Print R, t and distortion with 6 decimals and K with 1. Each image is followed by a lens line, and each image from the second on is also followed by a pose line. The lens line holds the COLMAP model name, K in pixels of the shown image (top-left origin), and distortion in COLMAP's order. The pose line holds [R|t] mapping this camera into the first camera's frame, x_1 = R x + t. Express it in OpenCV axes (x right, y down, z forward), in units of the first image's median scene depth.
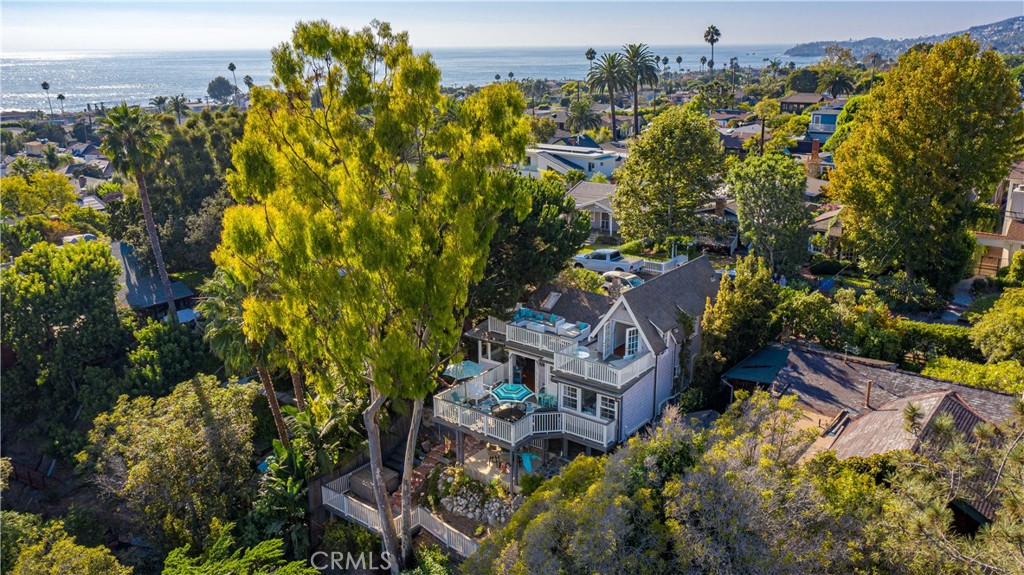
lens RADIAL K [[811.8, 0, 512.0], [0, 811.8, 287.5], [0, 0, 1]] dist [0.002710, 0.007628]
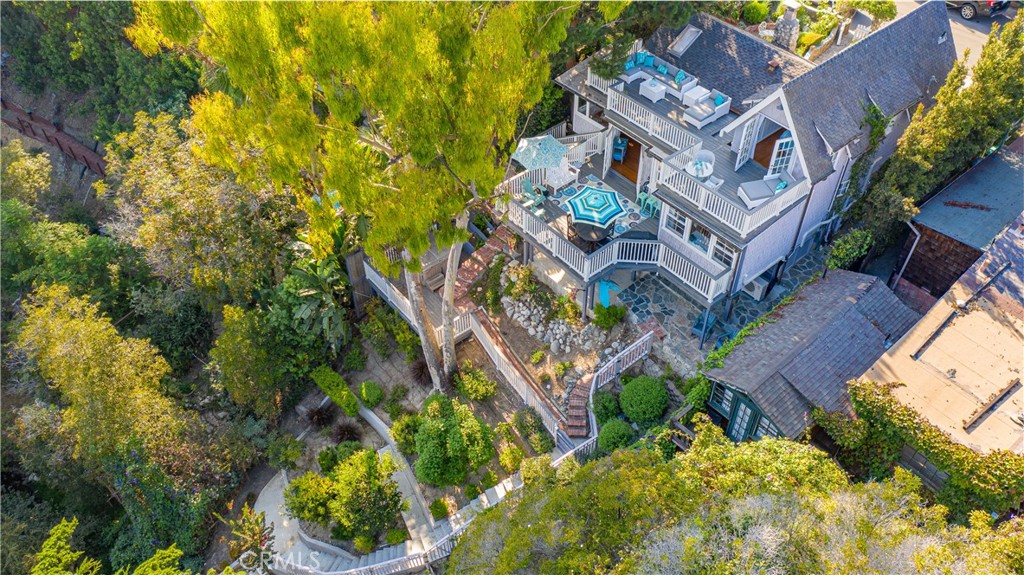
lens RADIAL K [[811.8, 0, 512.0], [0, 811.8, 287.5], [0, 0, 1]] dist [0.002710, 0.007628]
pose [[0.977300, 0.147643, -0.151940, 0.046682], [-0.054842, 0.869034, 0.491703, -0.155208], [0.204638, -0.472209, 0.857404, 0.318929]]
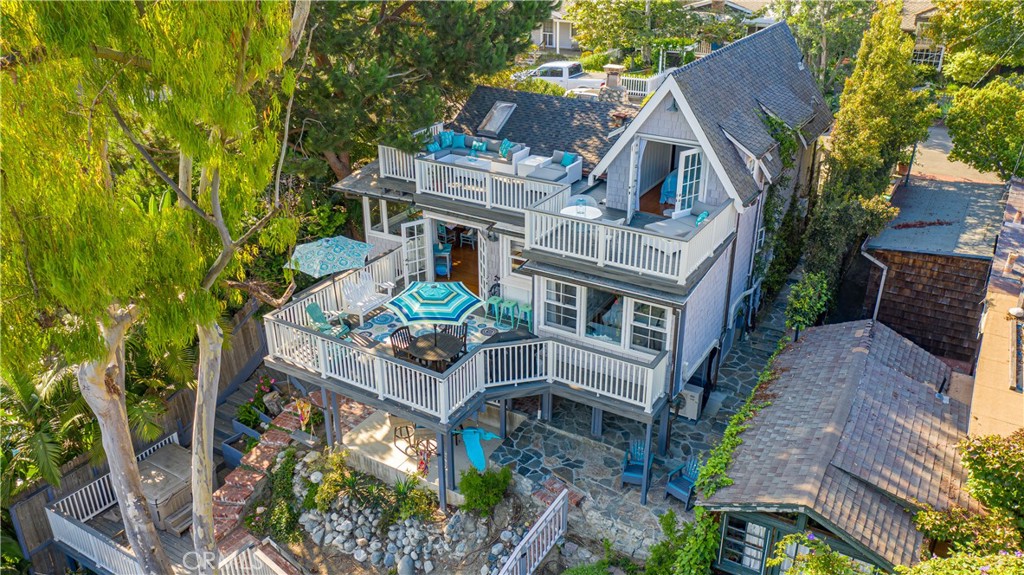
lens RADIAL K [[811.8, 0, 512.0], [0, 811.8, 287.5], [0, 0, 1]] dist [0.002710, 0.007628]
pose [[0.993072, -0.047803, 0.107345, -0.005449], [0.030937, 0.987646, 0.153618, 0.051856], [-0.113362, -0.149233, 0.982282, 0.536812]]
